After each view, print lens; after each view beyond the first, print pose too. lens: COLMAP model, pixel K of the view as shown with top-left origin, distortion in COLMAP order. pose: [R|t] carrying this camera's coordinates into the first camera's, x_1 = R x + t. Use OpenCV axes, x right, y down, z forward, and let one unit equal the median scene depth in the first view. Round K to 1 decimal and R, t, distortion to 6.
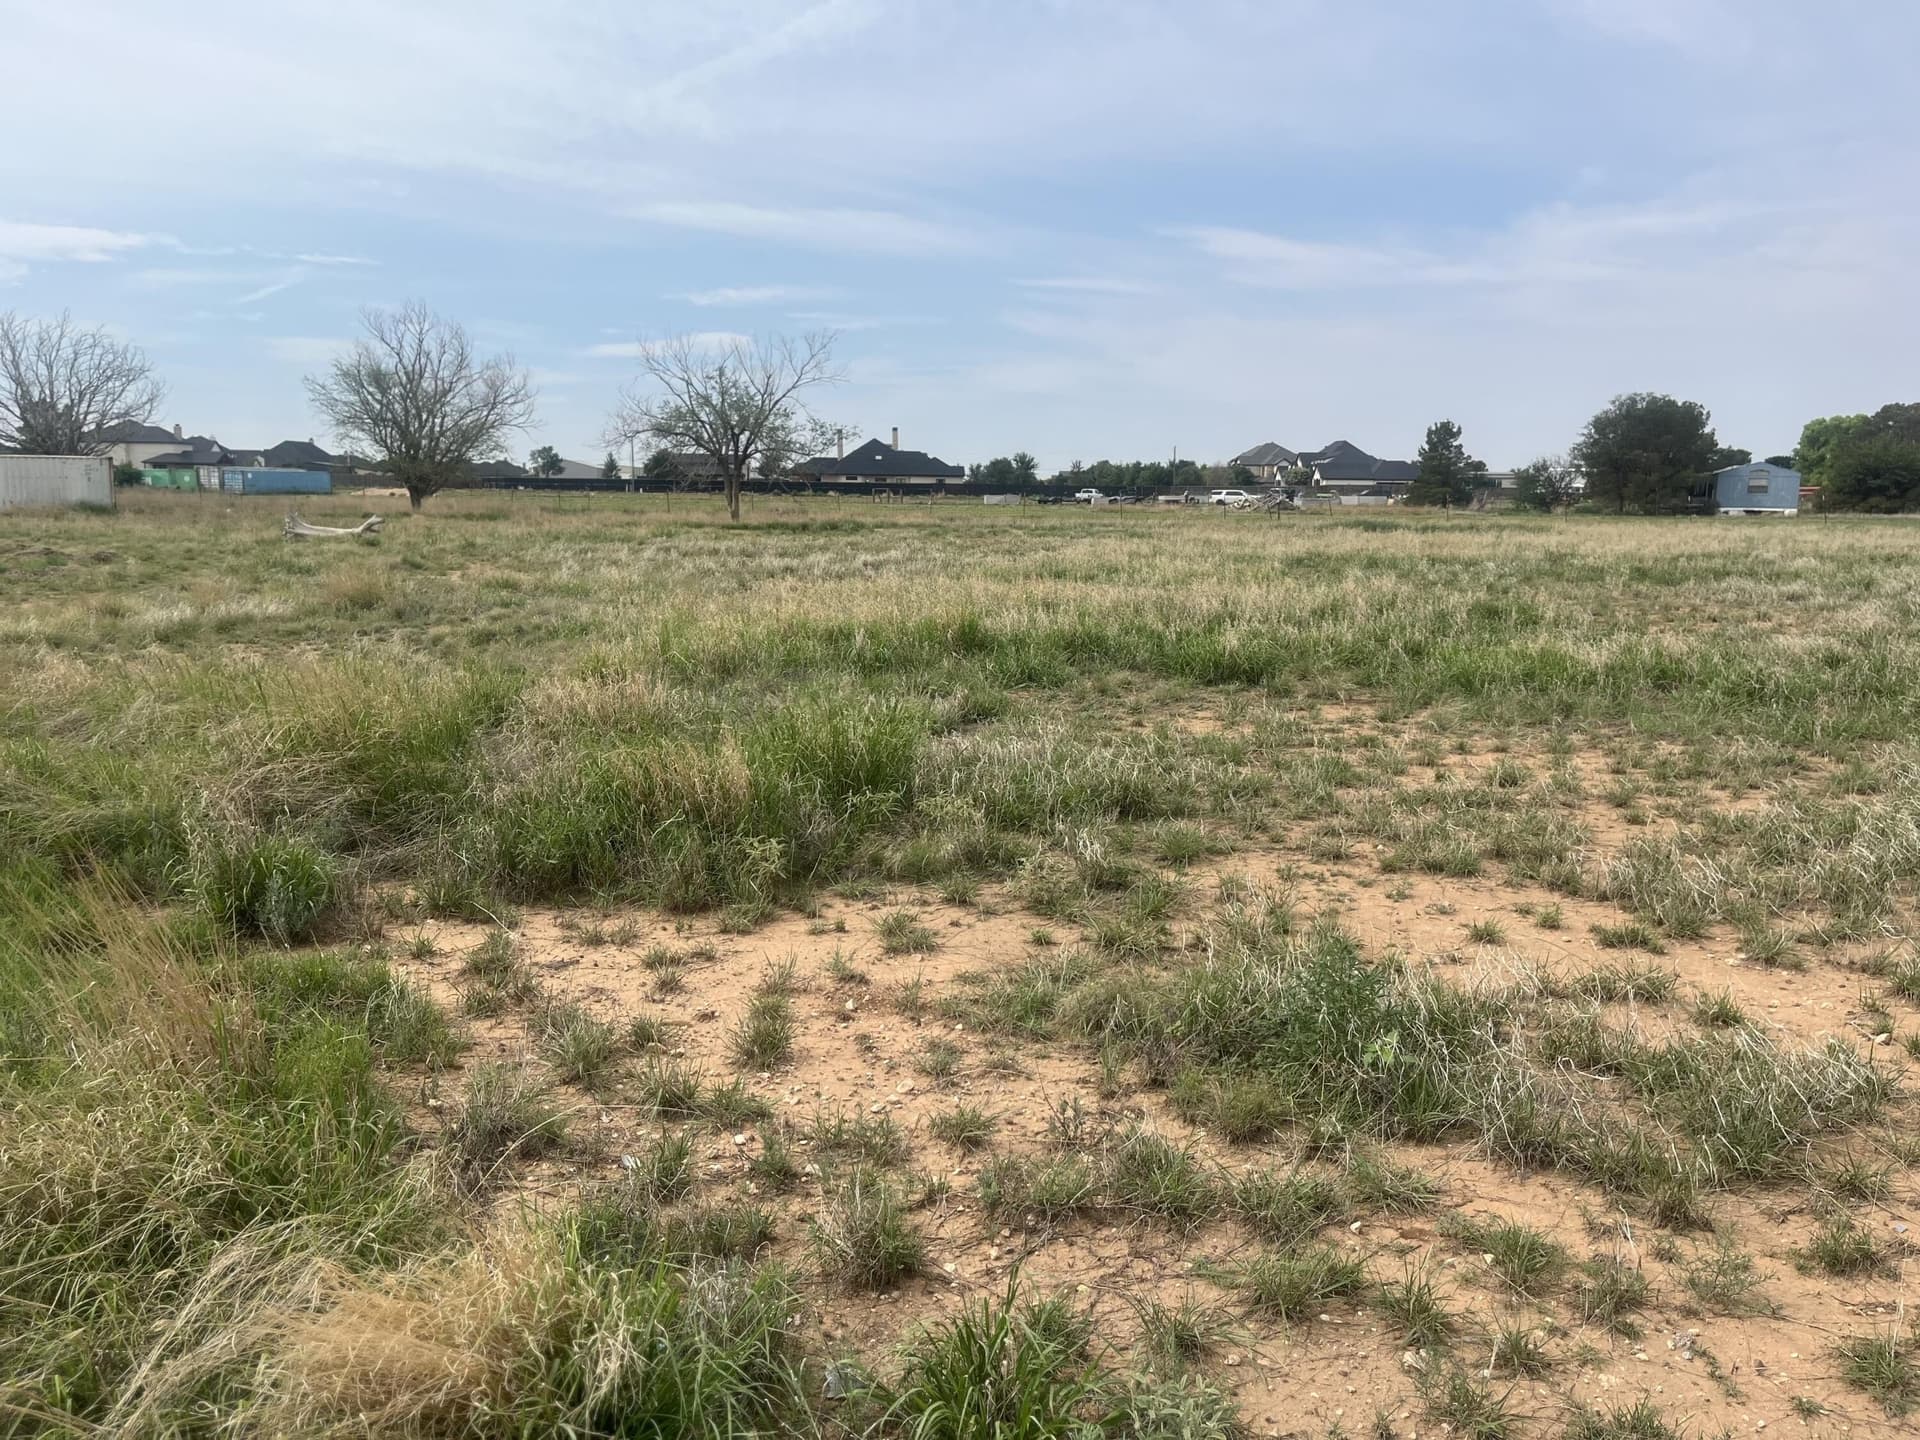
lens RADIAL K [[1450.0, 0, 967.5], [0, 1450.0, 709.9], [0, 0, 1]] dist [0.055221, -0.077221]
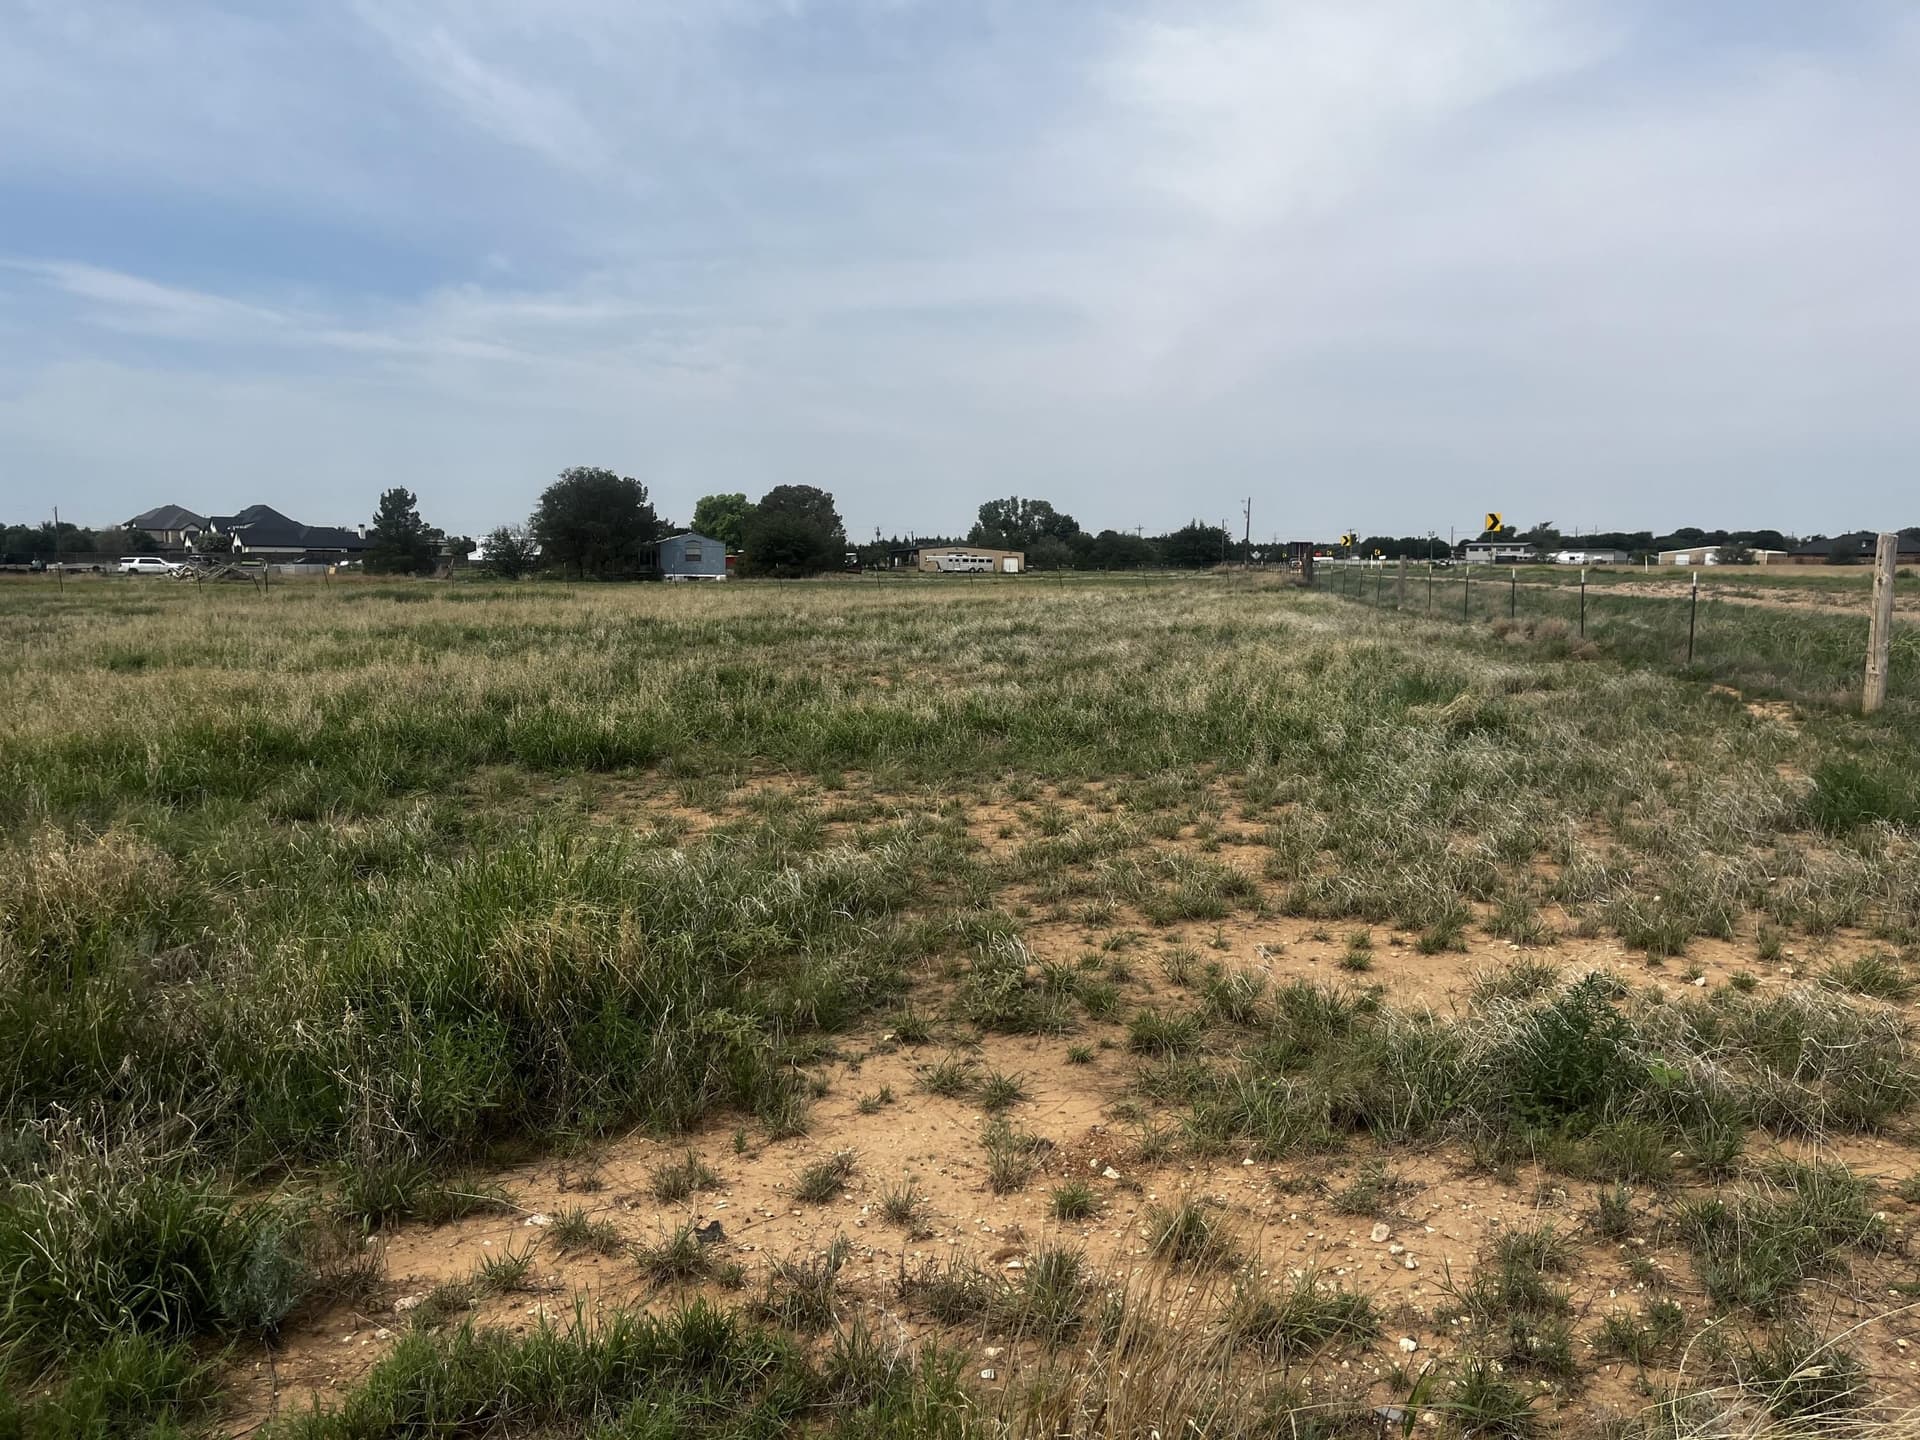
lens RADIAL K [[1450.0, 0, 958.4], [0, 1450.0, 707.4], [0, 0, 1]] dist [0.055221, -0.077221]
pose [[0.763974, -0.068808, 0.641568, -0.459086], [0.099034, 0.995021, -0.011213, -0.044917], [-0.637602, 0.072103, 0.766984, 0.265505]]
